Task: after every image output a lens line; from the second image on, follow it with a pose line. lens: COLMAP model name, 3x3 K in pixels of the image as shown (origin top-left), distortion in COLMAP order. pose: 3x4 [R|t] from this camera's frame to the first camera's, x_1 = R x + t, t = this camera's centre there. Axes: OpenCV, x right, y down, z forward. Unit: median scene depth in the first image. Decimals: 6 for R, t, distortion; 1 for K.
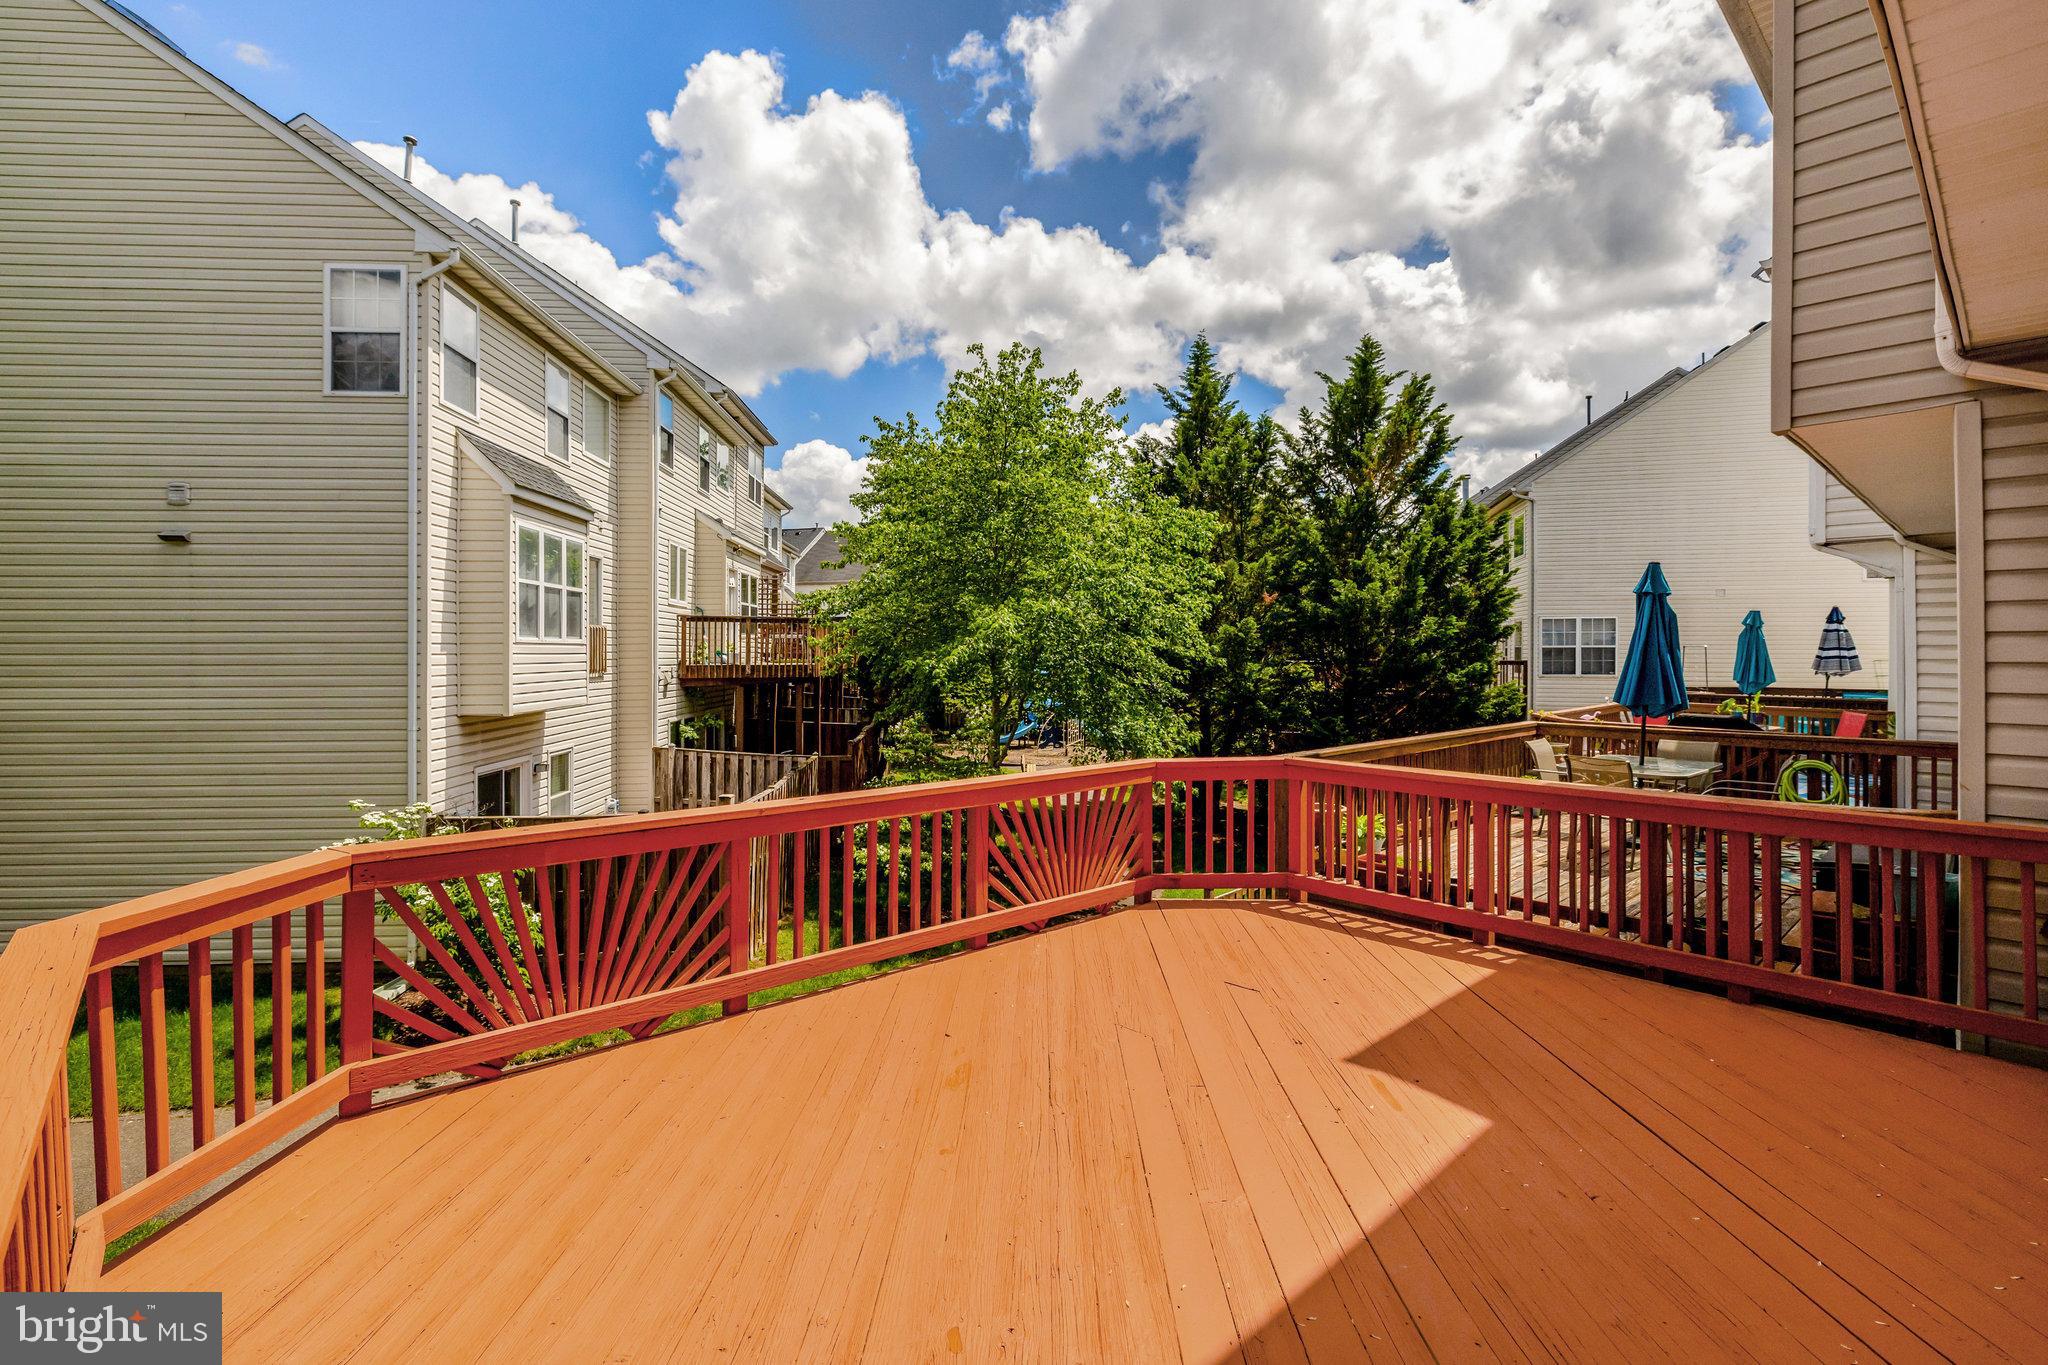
lens RADIAL K [[915.9, 0, 1029.6], [0, 915.9, 676.4], [0, 0, 1]] dist [0.002436, -0.000803]
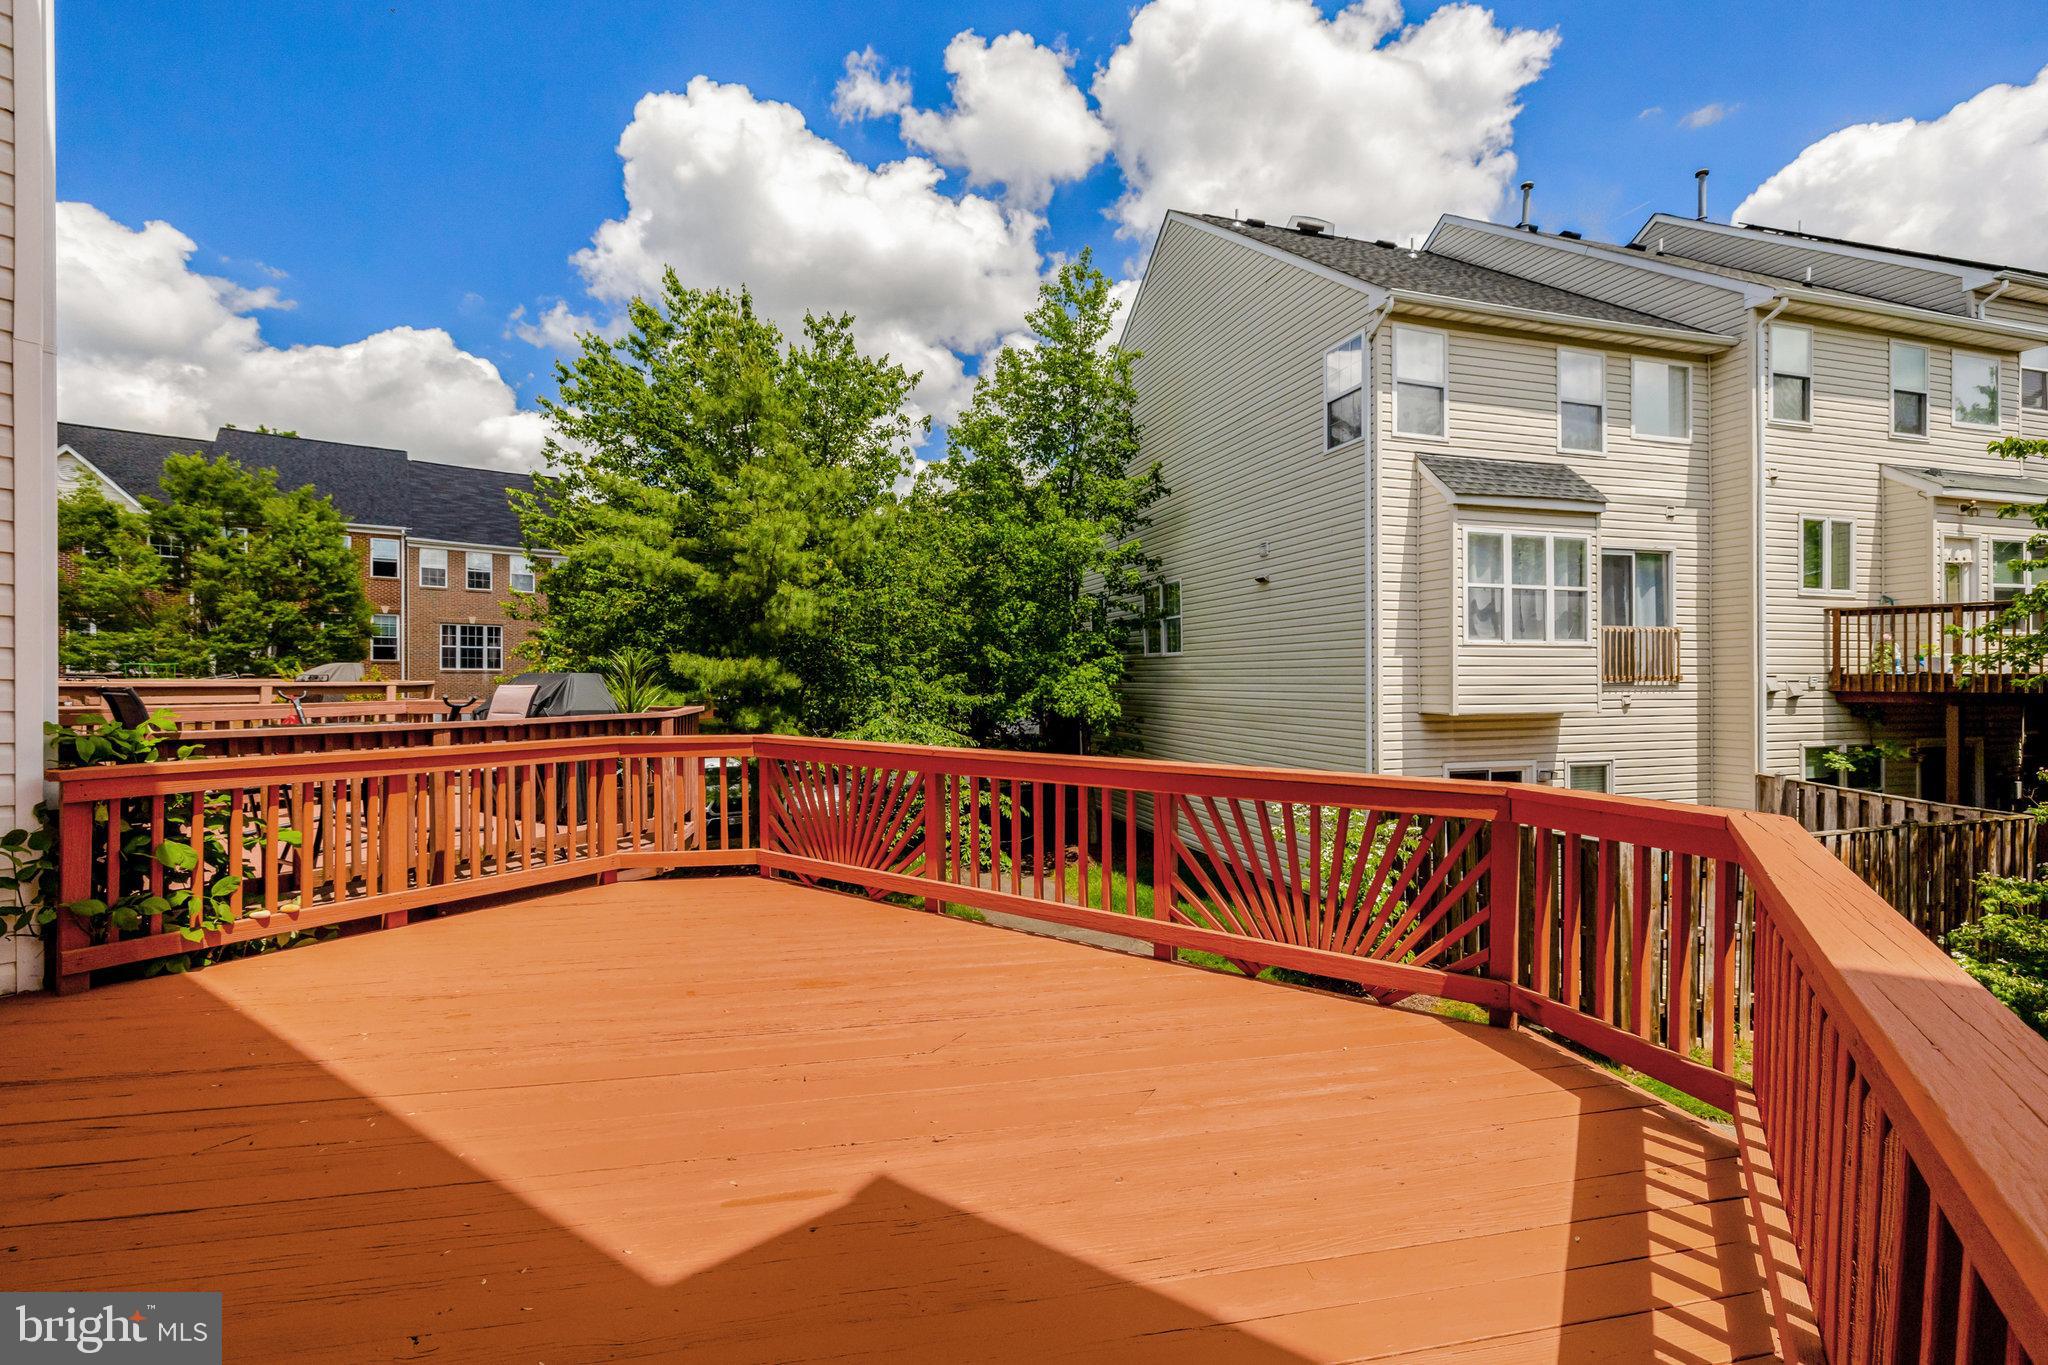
lens RADIAL K [[876.6, 0, 1011.1], [0, 876.6, 690.0], [0, 0, 1]] dist [-0.006270, 0.003701]
pose [[0.221914, 0.015698, -0.974940, 0.296410], [-0.023293, 0.999670, 0.010794, 0.015351], [0.974788, 0.020314, 0.222207, 0.283675]]
